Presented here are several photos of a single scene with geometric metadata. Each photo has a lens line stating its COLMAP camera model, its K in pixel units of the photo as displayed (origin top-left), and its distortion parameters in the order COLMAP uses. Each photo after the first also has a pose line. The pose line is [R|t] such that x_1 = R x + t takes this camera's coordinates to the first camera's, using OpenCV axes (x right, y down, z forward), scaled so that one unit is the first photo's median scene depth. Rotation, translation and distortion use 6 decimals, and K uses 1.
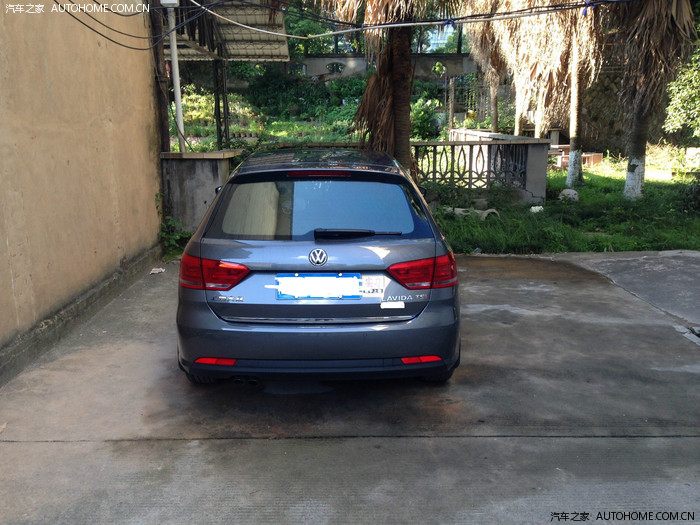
lens RADIAL K [[663.3, 0, 346.6], [0, 663.3, 261.7], [0, 0, 1]] dist [0.168701, -0.325703]
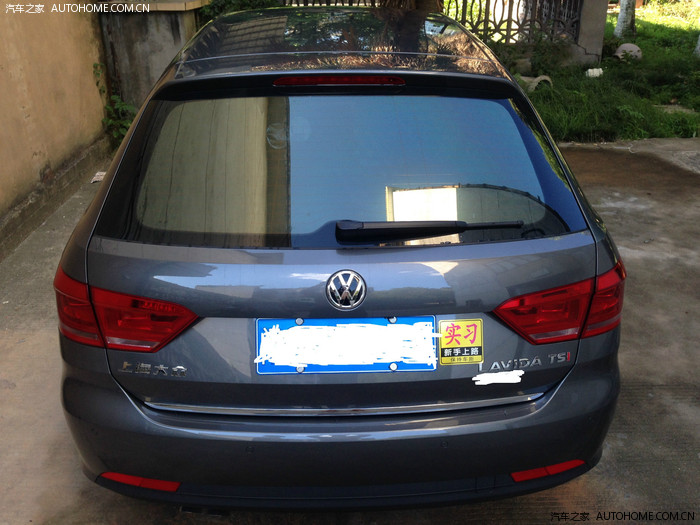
lens RADIAL K [[663.3, 0, 346.6], [0, 663.3, 261.7], [0, 0, 1]] dist [0.168701, -0.325703]
pose [[0.999963, -0.005650, 0.006450, -0.019651], [0.004068, 0.974770, 0.223173, -0.055149], [-0.007548, -0.223138, 0.974758, 0.242998]]
